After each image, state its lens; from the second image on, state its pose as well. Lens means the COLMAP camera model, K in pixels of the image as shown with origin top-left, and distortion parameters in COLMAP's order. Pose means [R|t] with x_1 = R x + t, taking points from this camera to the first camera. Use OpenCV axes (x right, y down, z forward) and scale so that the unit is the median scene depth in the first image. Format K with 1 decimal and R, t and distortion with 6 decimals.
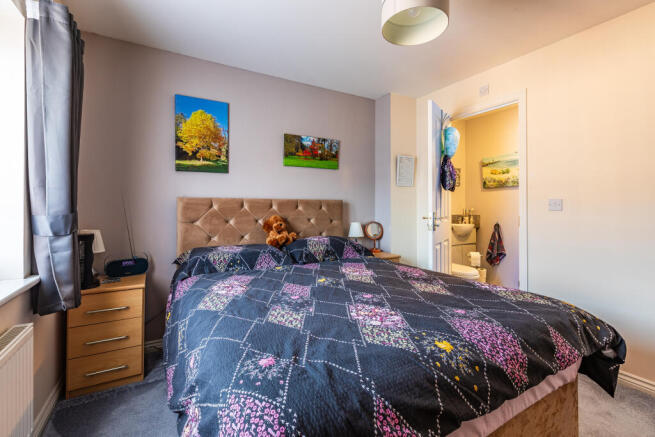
lens RADIAL K [[296.0, 0, 326.8], [0, 296.0, 208.0], [0, 0, 1]] dist [-0.002955, -0.000357]
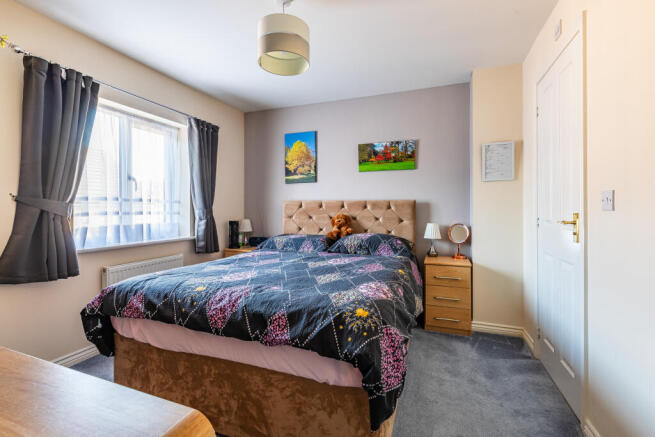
lens RADIAL K [[296.0, 0, 326.8], [0, 296.0, 208.0], [0, 0, 1]] dist [-0.002955, -0.000357]
pose [[0.625650, -0.002494, -0.780100, 0.743526], [-0.007237, 0.999933, -0.009001, 0.012892], [0.780071, 0.011277, 0.625590, 0.181353]]
